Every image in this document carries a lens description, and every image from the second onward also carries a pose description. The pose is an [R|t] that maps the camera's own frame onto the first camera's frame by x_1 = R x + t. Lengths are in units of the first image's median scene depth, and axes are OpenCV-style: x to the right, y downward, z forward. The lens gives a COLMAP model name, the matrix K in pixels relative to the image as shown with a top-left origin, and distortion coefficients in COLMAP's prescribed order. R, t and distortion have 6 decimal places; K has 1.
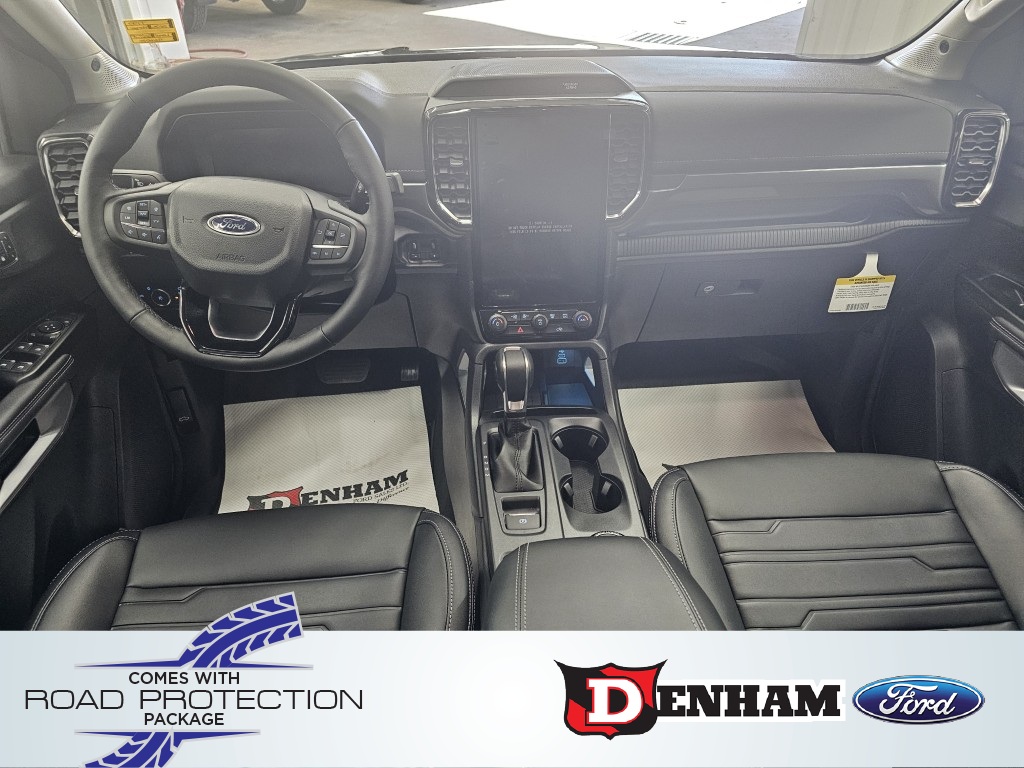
lens RADIAL K [[685.4, 0, 507.5], [0, 685.4, 388.5], [0, 0, 1]] dist [0.021476, -0.006729]
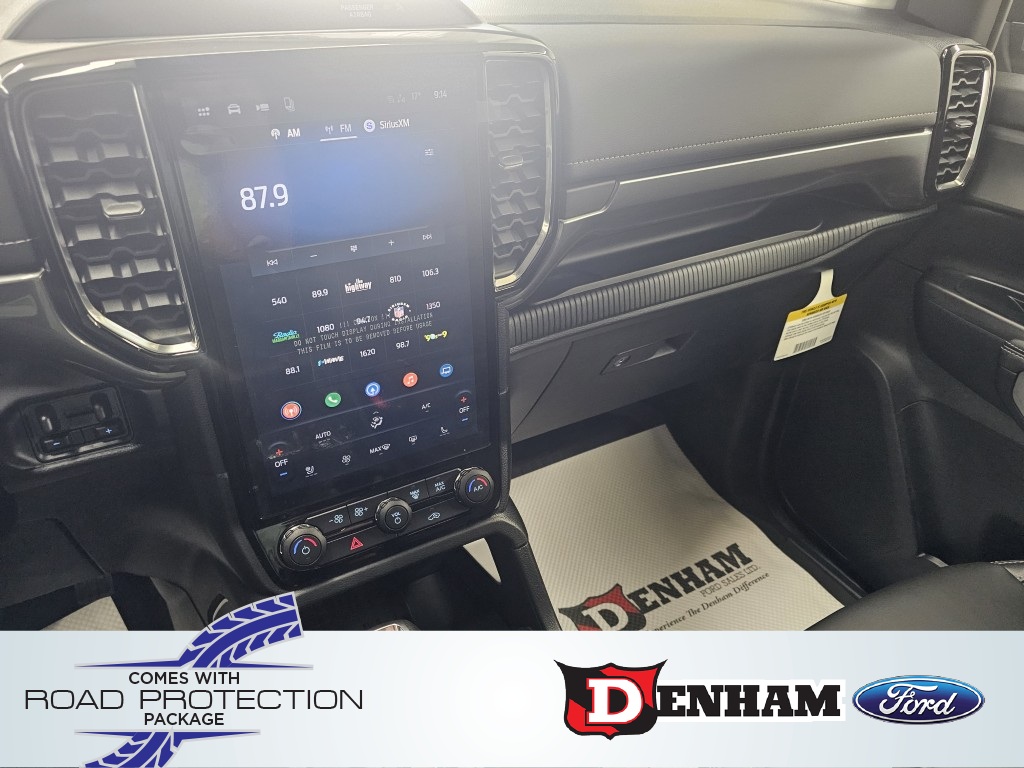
lens RADIAL K [[685.4, 0, 507.5], [0, 685.4, 388.5], [0, 0, 1]] dist [0.021476, -0.006729]
pose [[0.891310, -0.214831, 0.399267, -0.053876], [0.215435, 0.975528, 0.043966, -0.187438], [-0.398942, 0.046829, 0.915780, 0.529856]]
